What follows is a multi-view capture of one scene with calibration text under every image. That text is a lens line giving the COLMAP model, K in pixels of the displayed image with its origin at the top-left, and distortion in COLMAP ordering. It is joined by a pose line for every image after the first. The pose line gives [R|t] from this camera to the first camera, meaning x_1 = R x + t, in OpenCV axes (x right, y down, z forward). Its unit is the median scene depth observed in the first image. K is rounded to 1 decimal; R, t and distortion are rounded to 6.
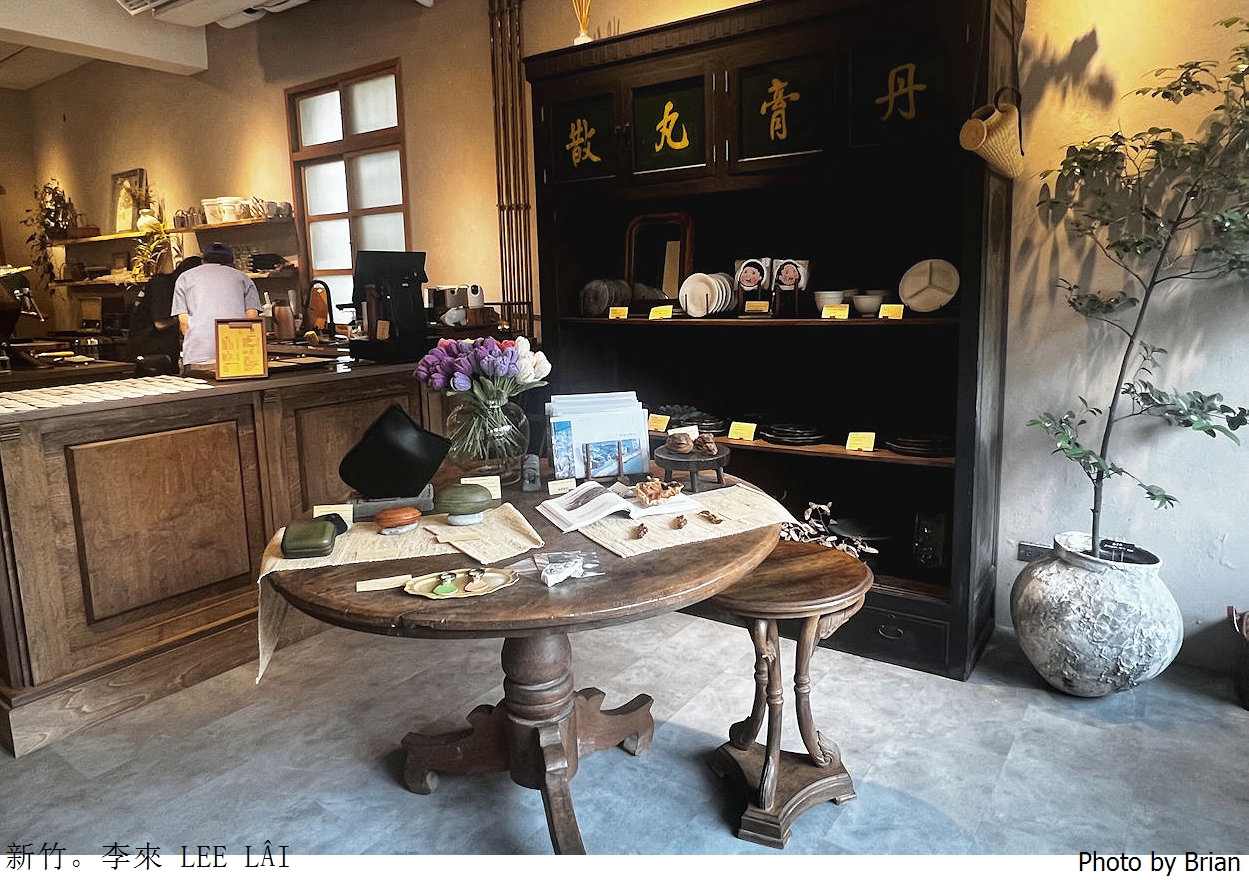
lens RADIAL K [[811.1, 0, 624.5], [0, 811.1, 440.0], [0, 0, 1]] dist [0.000017, -0.002202]
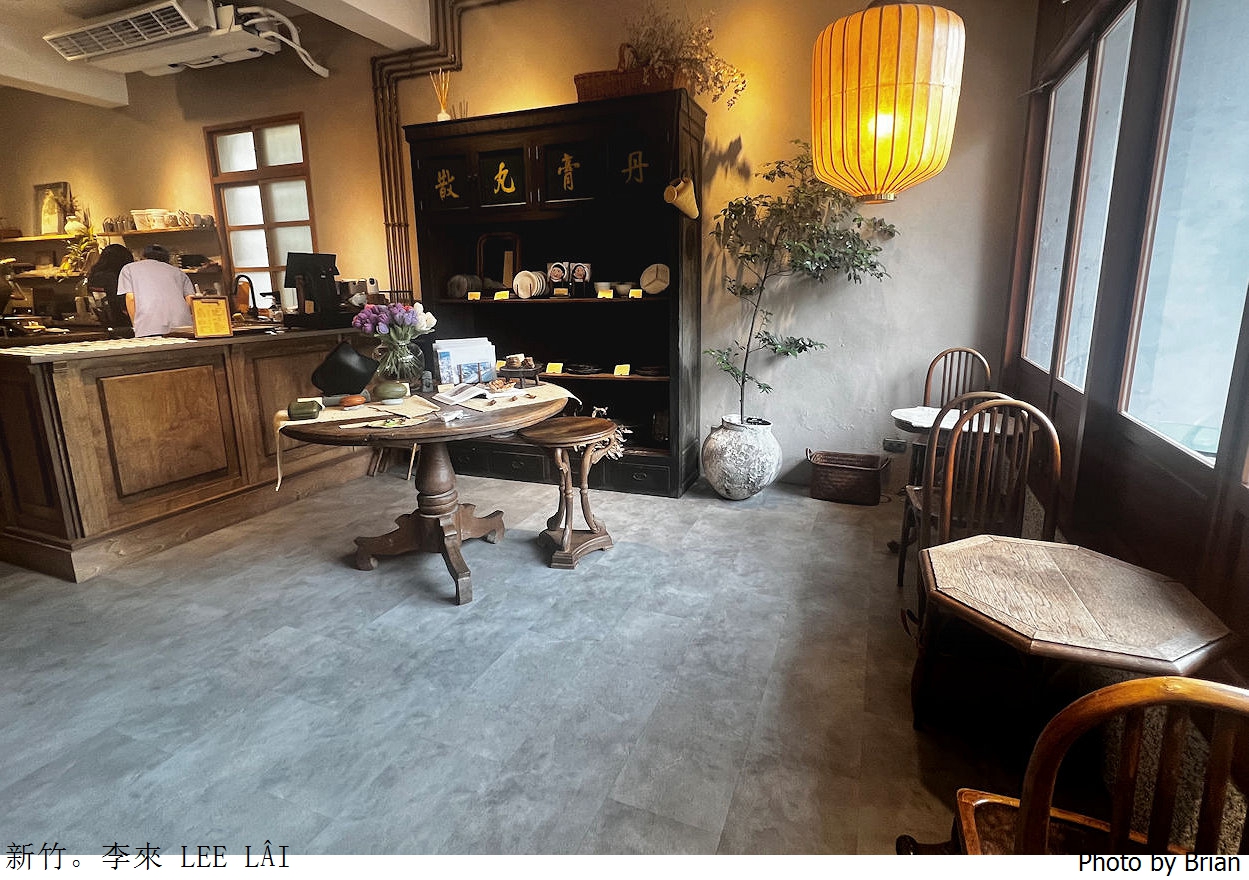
lens RADIAL K [[669.7, 0, 624.5], [0, 669.7, 440.0], [0, 0, 1]] dist [-0.001899, 0.000556]
pose [[0.976781, -0.034997, 0.211364, -0.008389], [0.029309, 0.999121, 0.029986, 0.111467], [-0.212228, -0.023095, 0.976947, -0.403586]]
